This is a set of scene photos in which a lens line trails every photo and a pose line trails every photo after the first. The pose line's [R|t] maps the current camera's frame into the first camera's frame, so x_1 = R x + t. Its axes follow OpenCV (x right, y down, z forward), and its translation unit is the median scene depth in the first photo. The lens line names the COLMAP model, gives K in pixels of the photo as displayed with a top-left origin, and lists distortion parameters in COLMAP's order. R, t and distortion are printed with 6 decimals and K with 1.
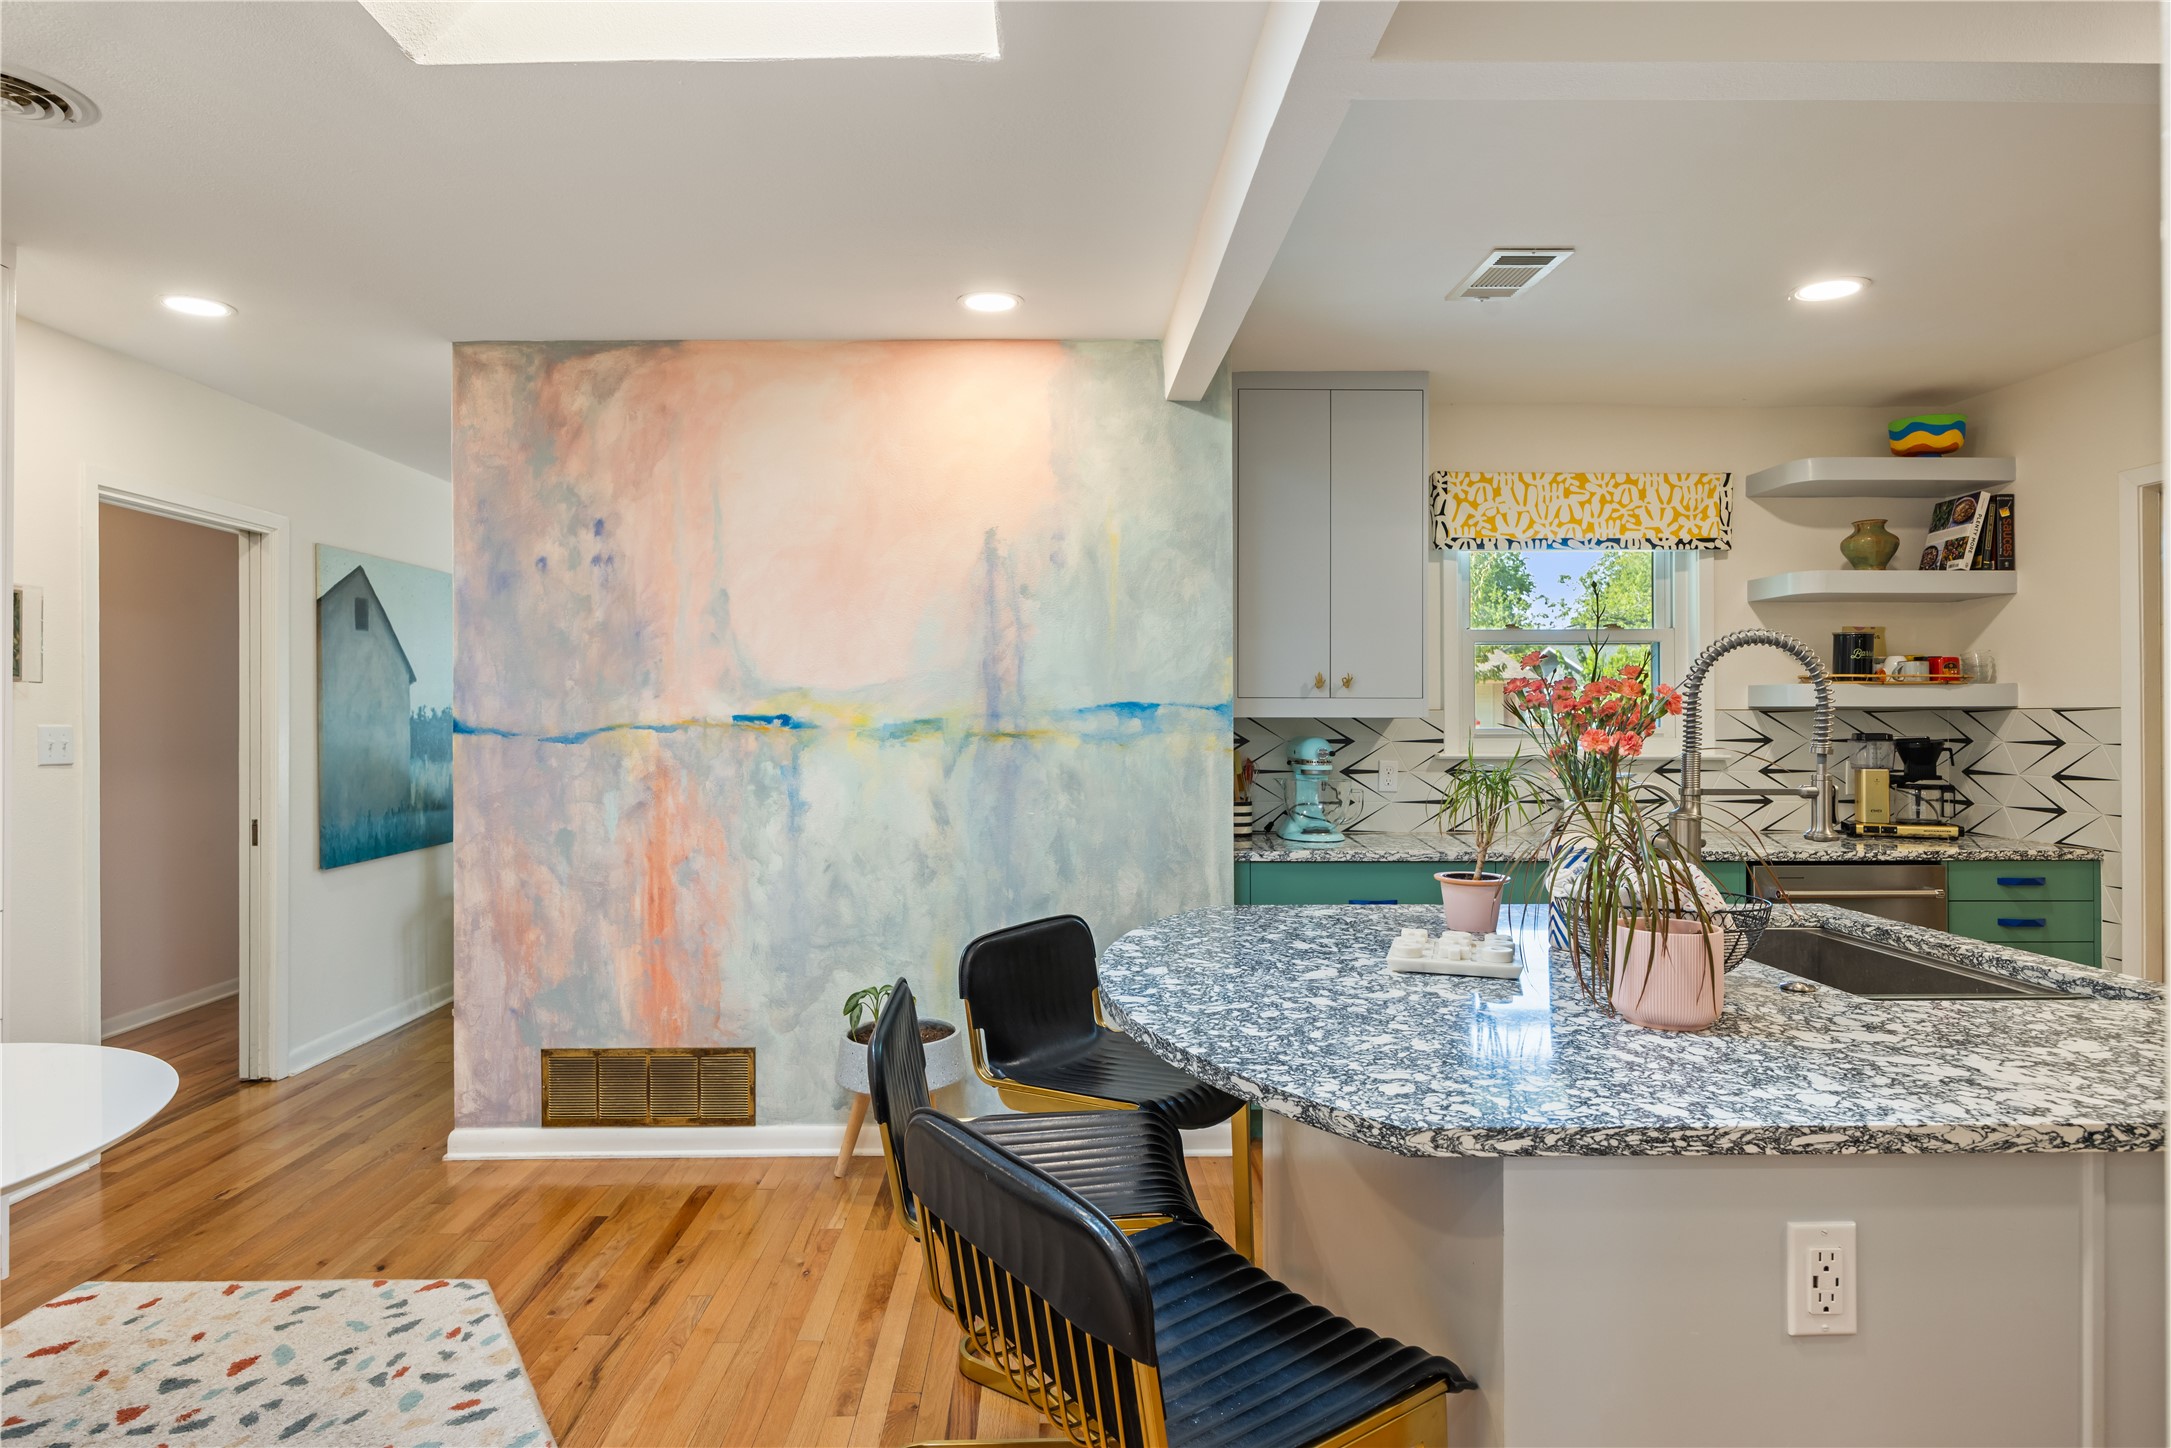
lens RADIAL K [[1164.2, 0, 1071.8], [0, 1164.2, 719.0], [0, 0, 1]] dist [0.001503, -0.003300]
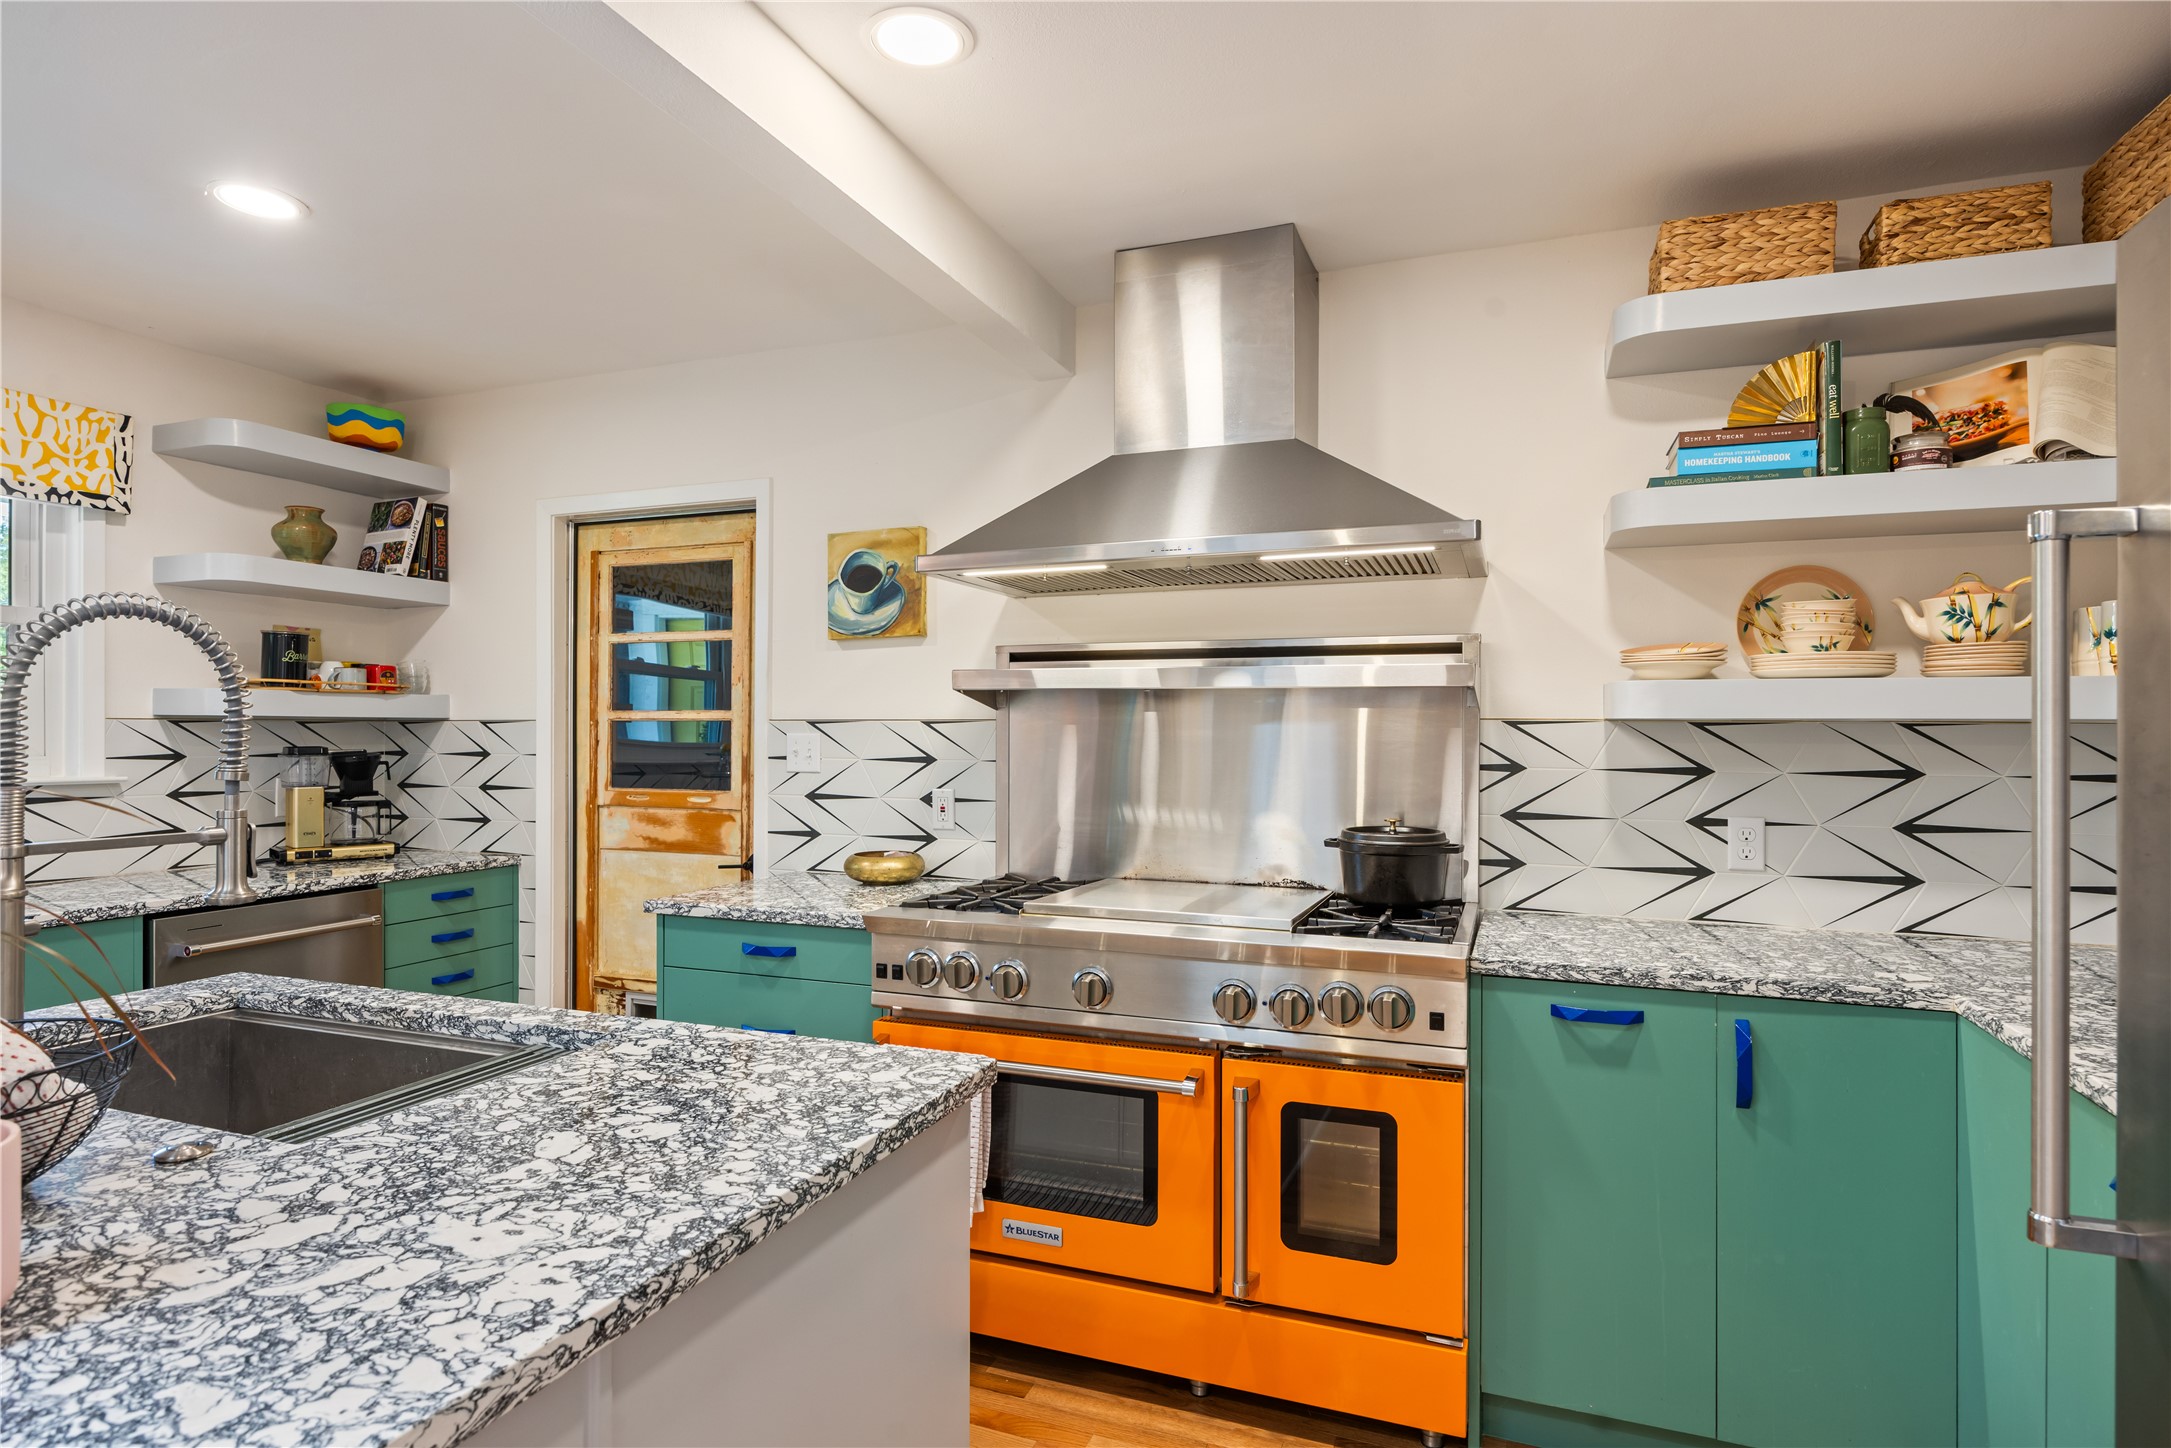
lens RADIAL K [[1164.2, 0, 1071.8], [0, 1164.2, 719.0], [0, 0, 1]] dist [0.001503, -0.003300]
pose [[0.378055, 0.010210, 0.925727, 0.087506], [-0.001379, 0.999944, -0.010465, -0.000317], [-0.925782, 0.002680, 0.378048, 0.125292]]
